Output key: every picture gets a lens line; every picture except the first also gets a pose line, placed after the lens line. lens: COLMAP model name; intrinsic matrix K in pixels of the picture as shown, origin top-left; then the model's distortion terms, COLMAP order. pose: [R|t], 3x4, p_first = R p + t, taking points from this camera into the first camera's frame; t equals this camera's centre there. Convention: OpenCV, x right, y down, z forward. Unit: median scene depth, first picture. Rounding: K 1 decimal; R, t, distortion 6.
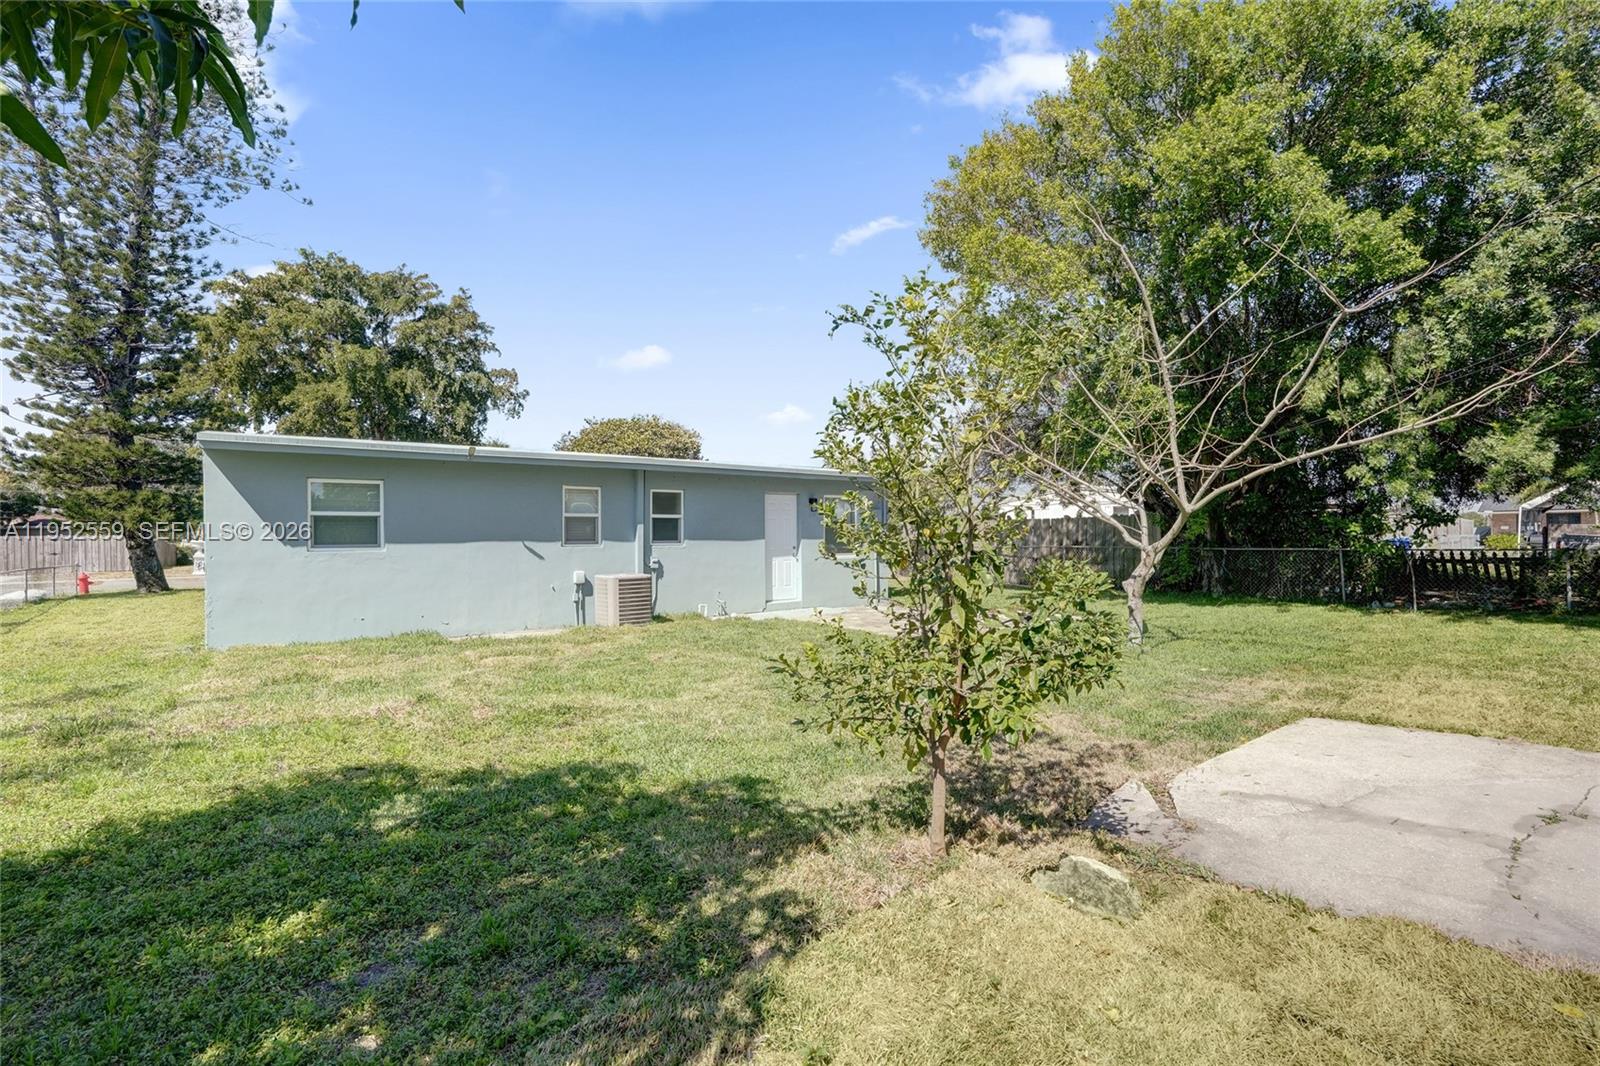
lens RADIAL K [[746.6, 0, 790.1], [0, 746.6, 525.8], [0, 0, 1]] dist [-0.063895, 0.025941]
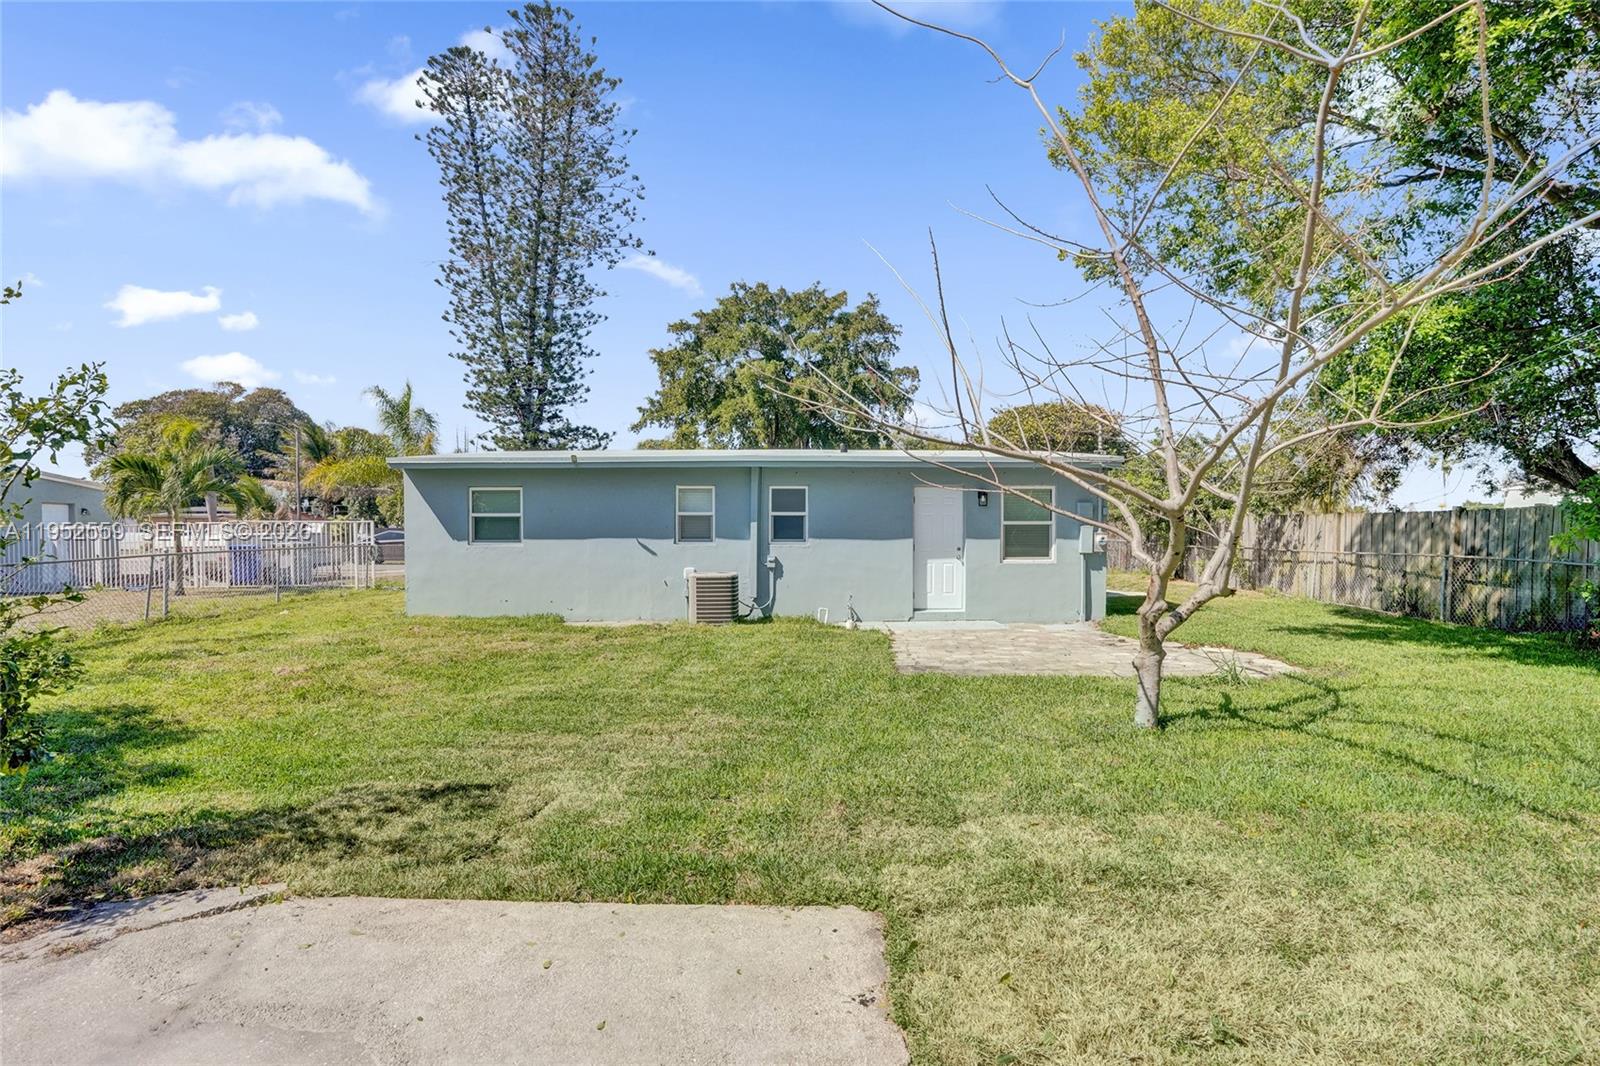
lens RADIAL K [[746.6, 0, 795.9], [0, 746.6, 545.9], [0, 0, 1]] dist [-0.063895, 0.025941]
pose [[0.800413, 0.022722, -0.599019, 0.421503], [0.001483, 0.999203, 0.039882, -0.010082], [0.599447, -0.032810, 0.799741, 0.230757]]
